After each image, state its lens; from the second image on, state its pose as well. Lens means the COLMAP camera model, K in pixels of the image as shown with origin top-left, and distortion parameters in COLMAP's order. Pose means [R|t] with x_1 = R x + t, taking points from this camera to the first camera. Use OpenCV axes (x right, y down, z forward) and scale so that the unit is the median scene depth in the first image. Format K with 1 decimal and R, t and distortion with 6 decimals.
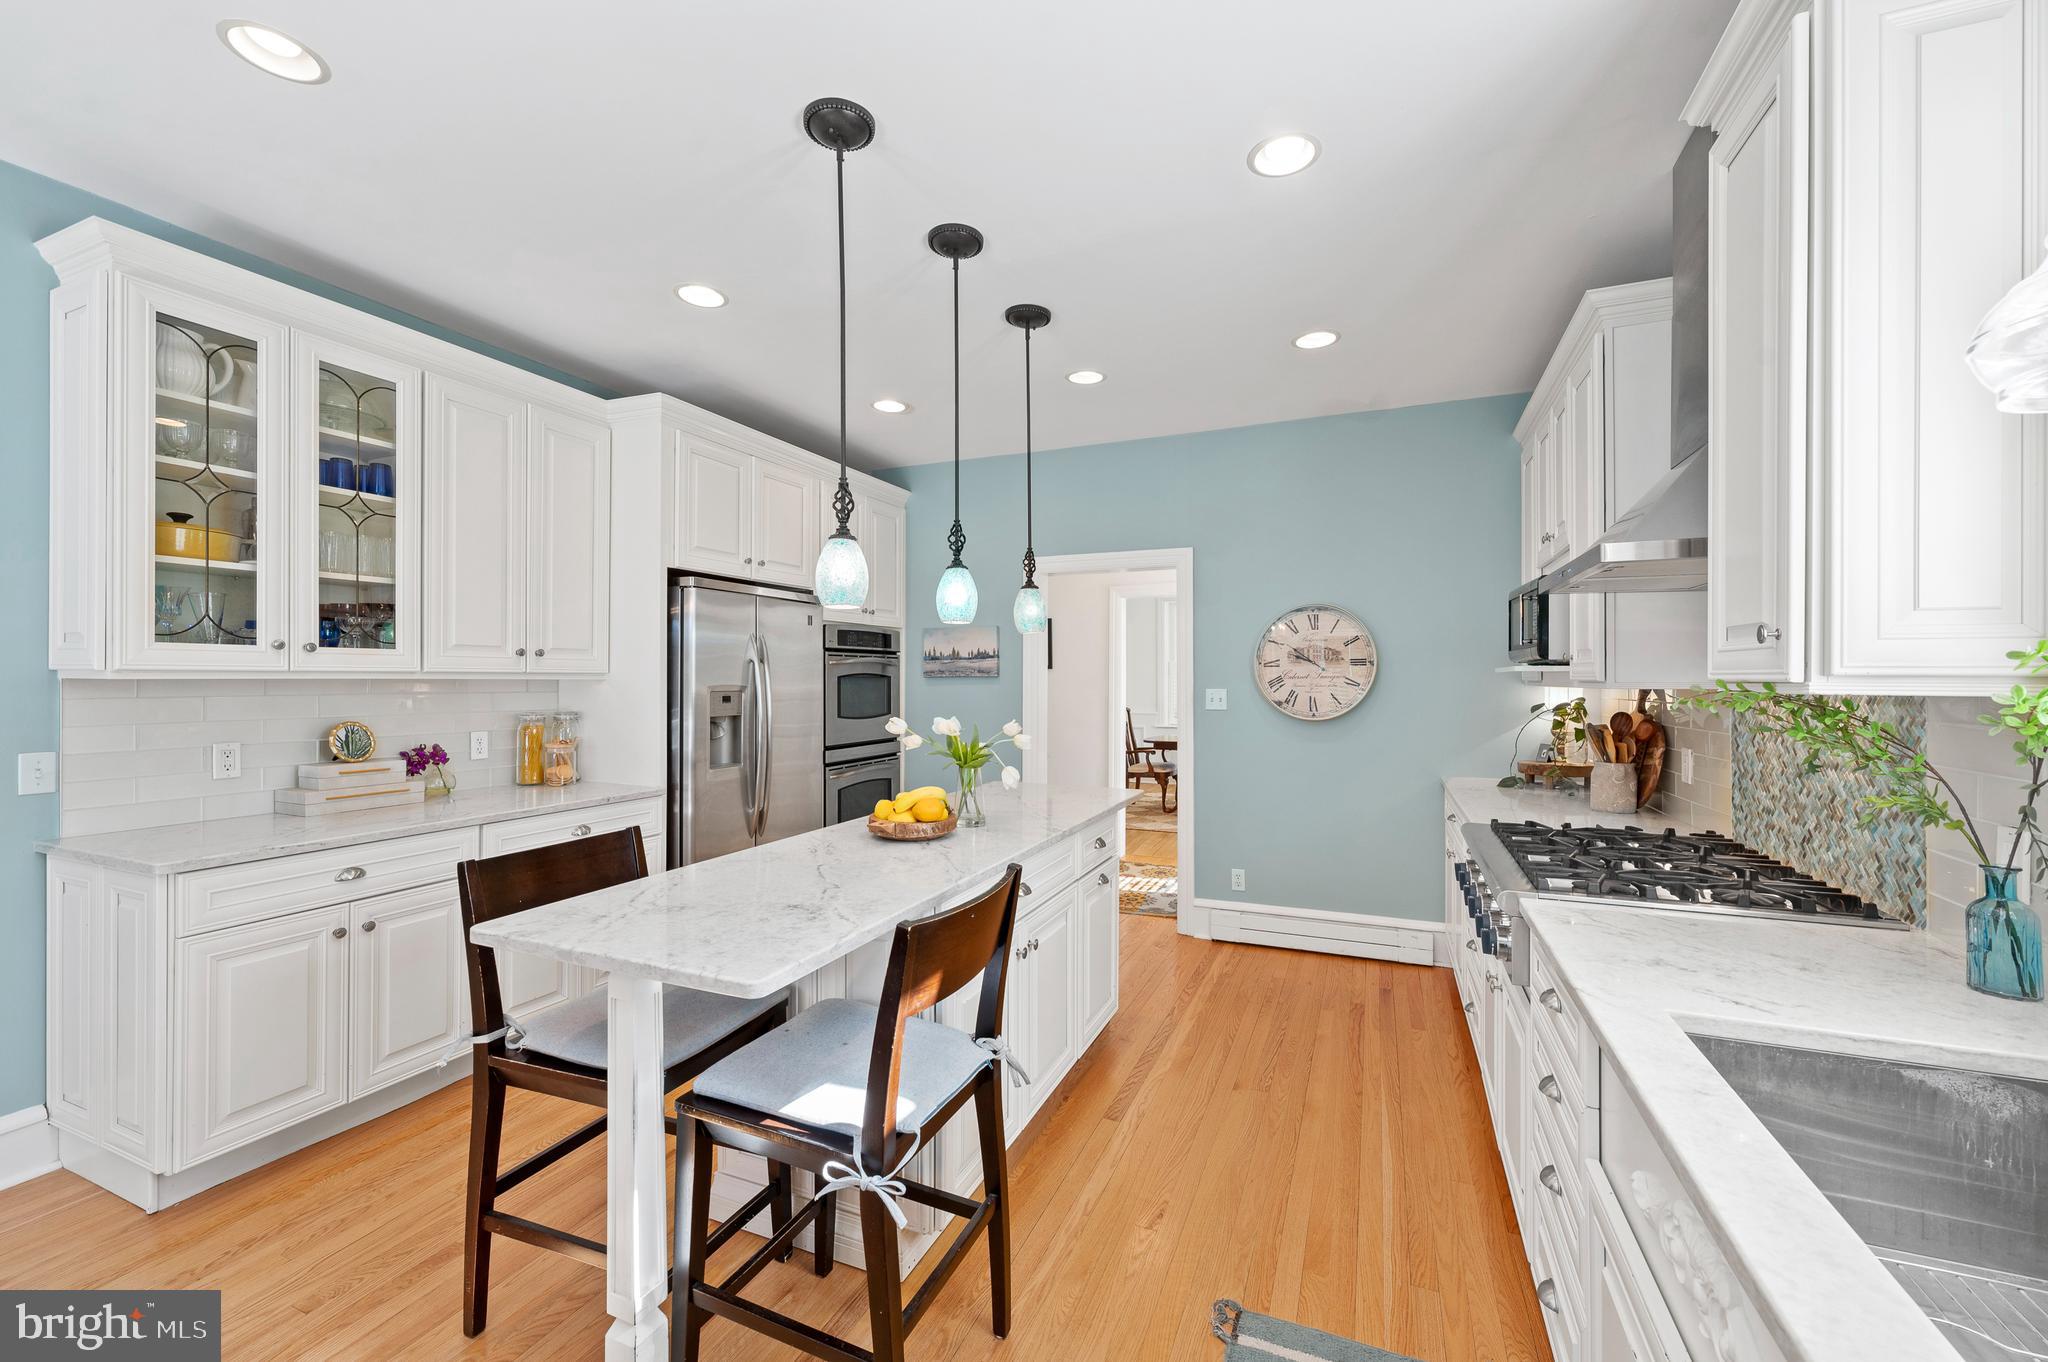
lens RADIAL K [[819.7, 0, 1031.7], [0, 819.7, 679.0], [0, 0, 1]] dist [-0.001123, 0.000234]
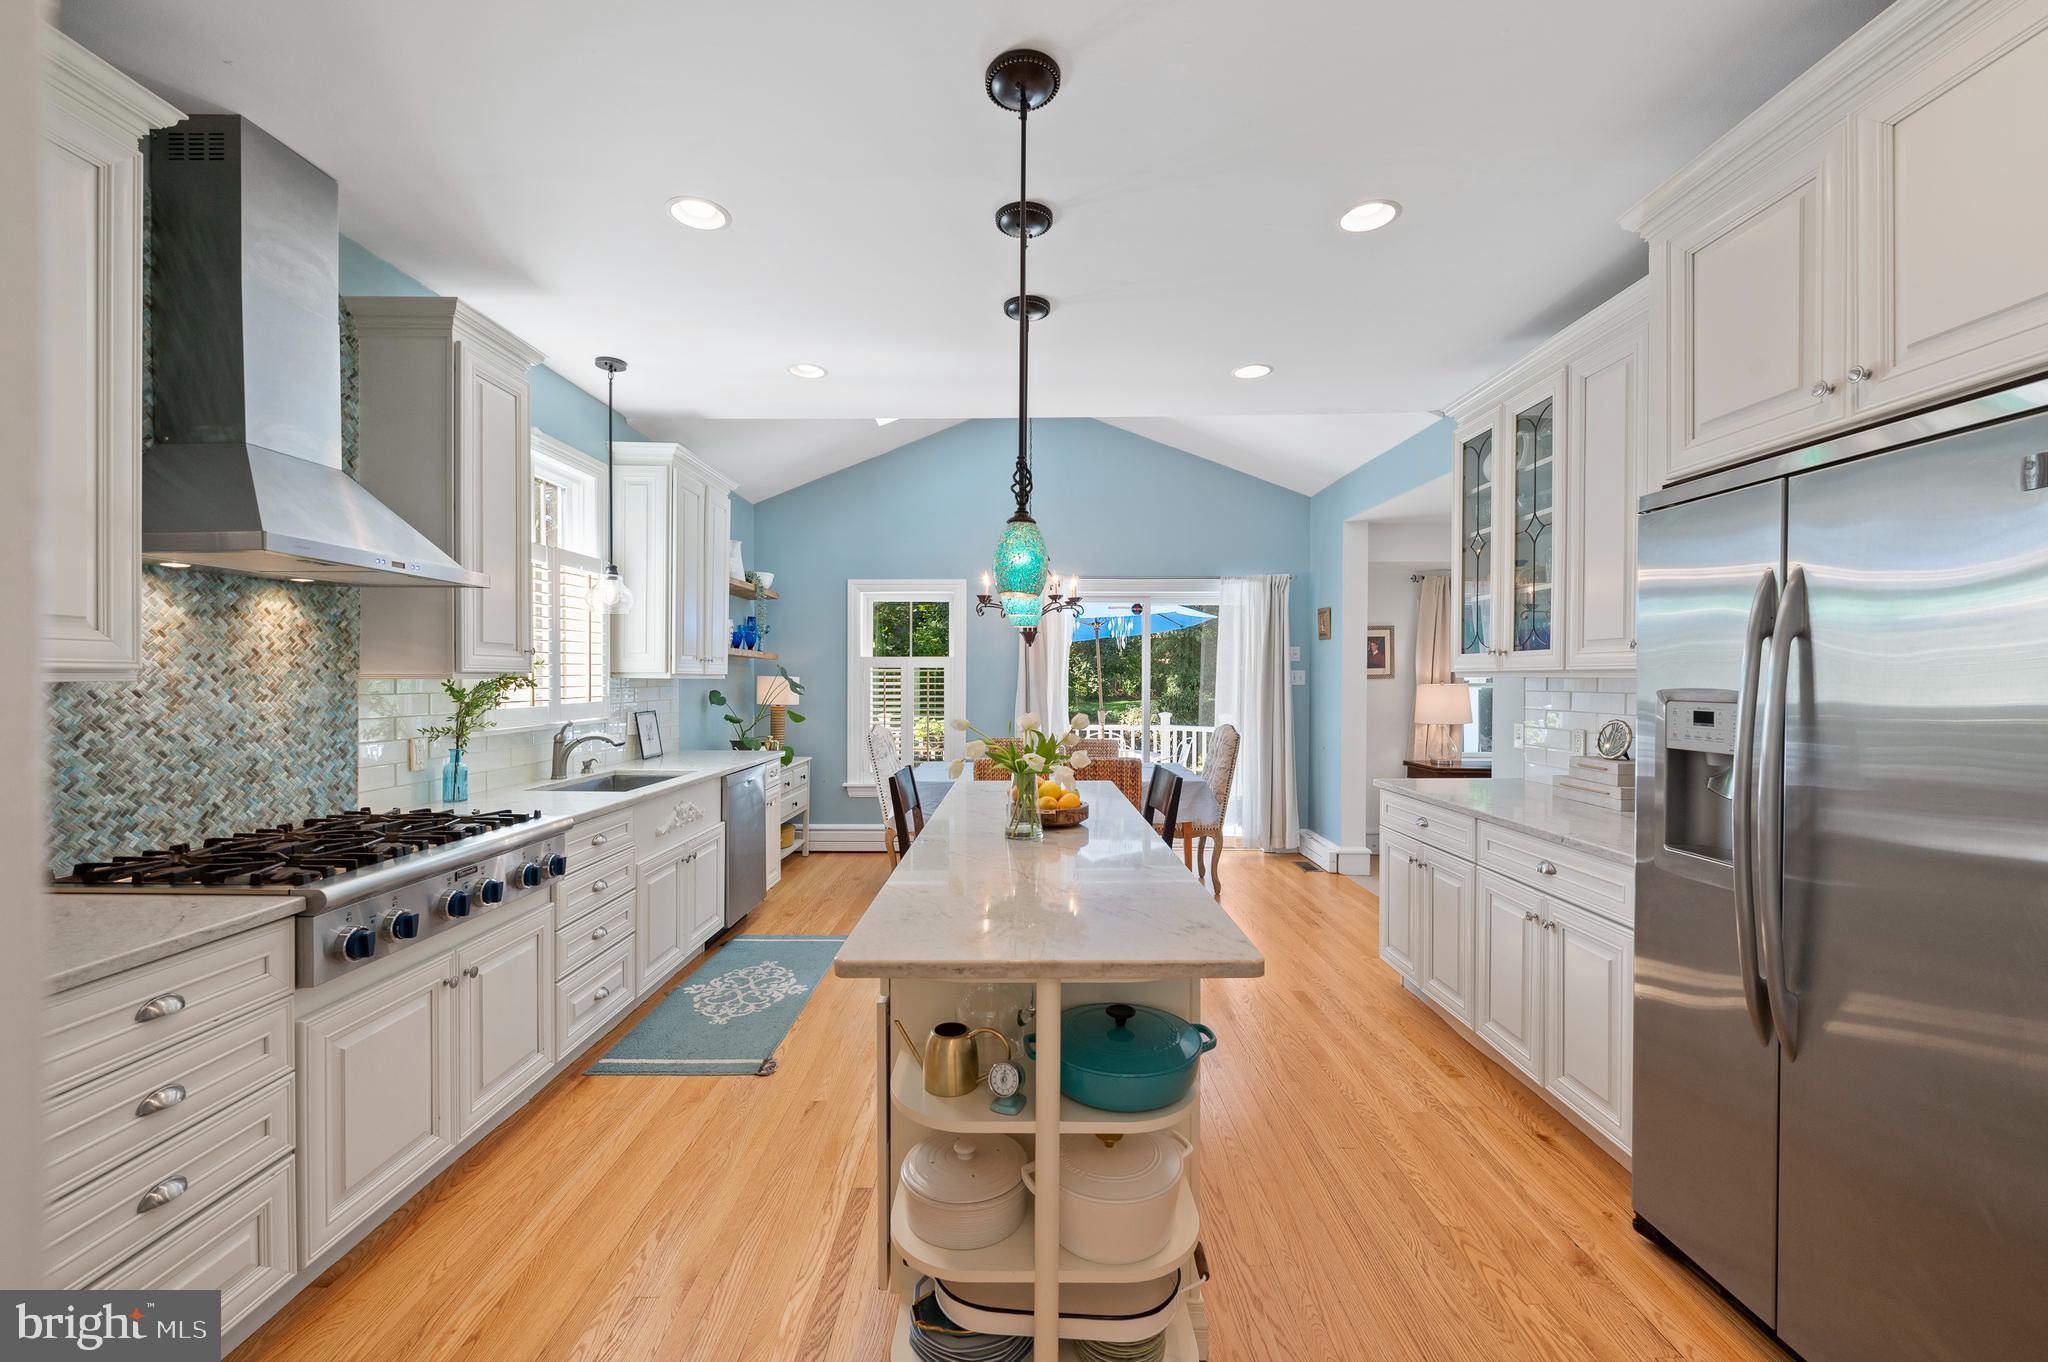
lens RADIAL K [[819.7, 0, 1031.7], [0, 819.7, 679.0], [0, 0, 1]] dist [-0.001123, 0.000234]
pose [[-0.918814, -0.004088, -0.394670, 0.231414], [-0.005799, 0.999978, 0.003142, 0.002394], [0.394649, 0.005175, -0.918817, 1.563905]]
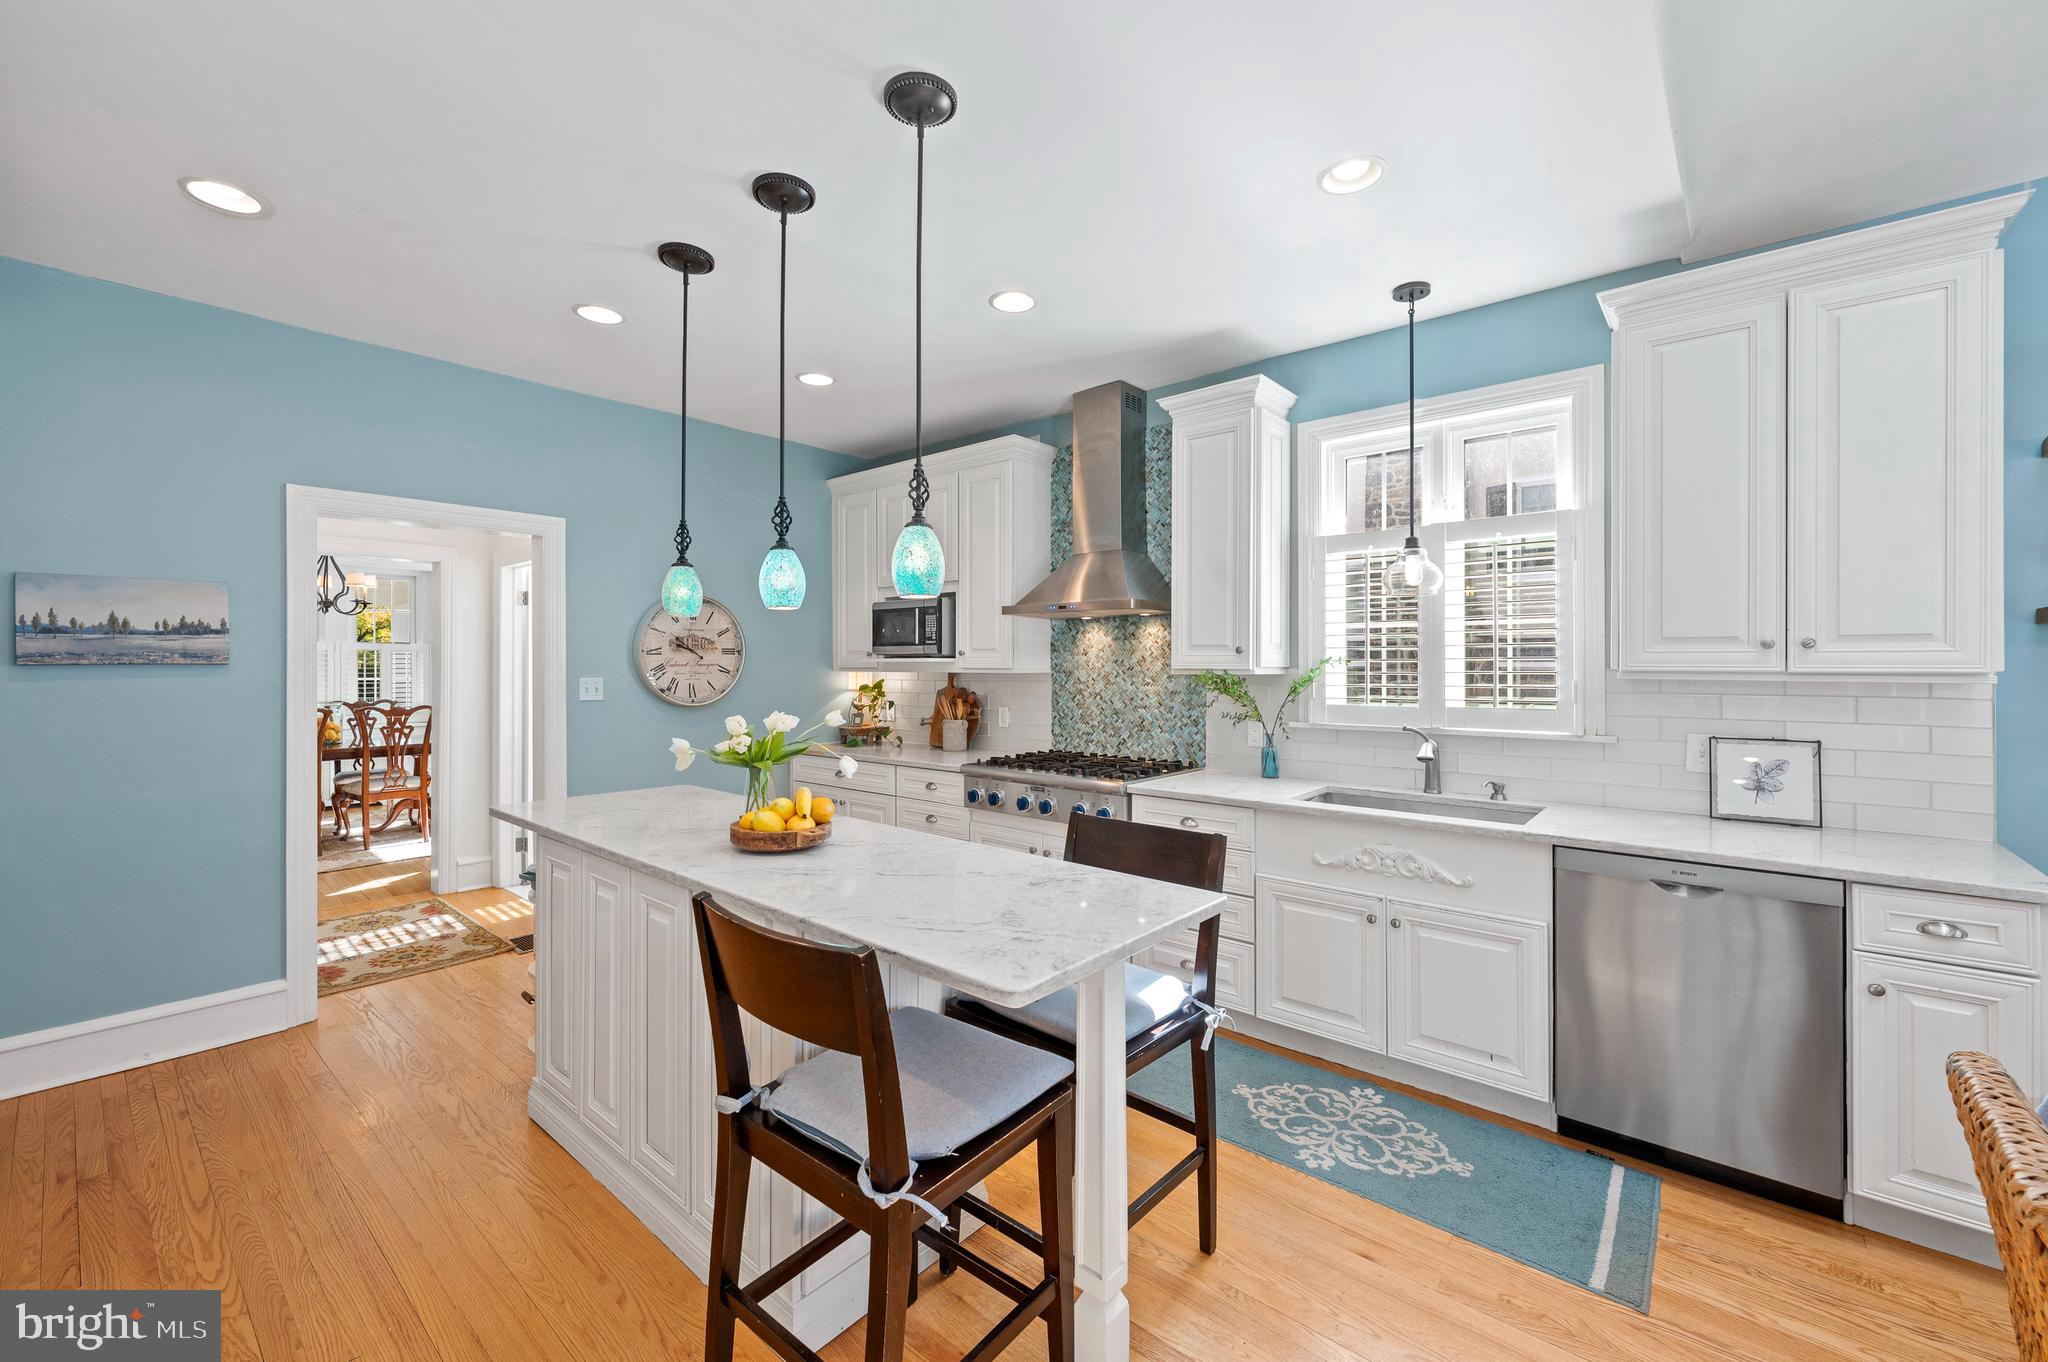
lens RADIAL K [[817.3, 0, 1028.1], [0, 817.3, 666.7], [0, 0, 1]] dist [0.000371, 0.000169]
pose [[0.300597, -0.004210, 0.953742, -0.729124], [-0.001470, 0.999987, 0.004878, -0.007823], [-0.953750, -0.002868, 0.300587, 0.379857]]
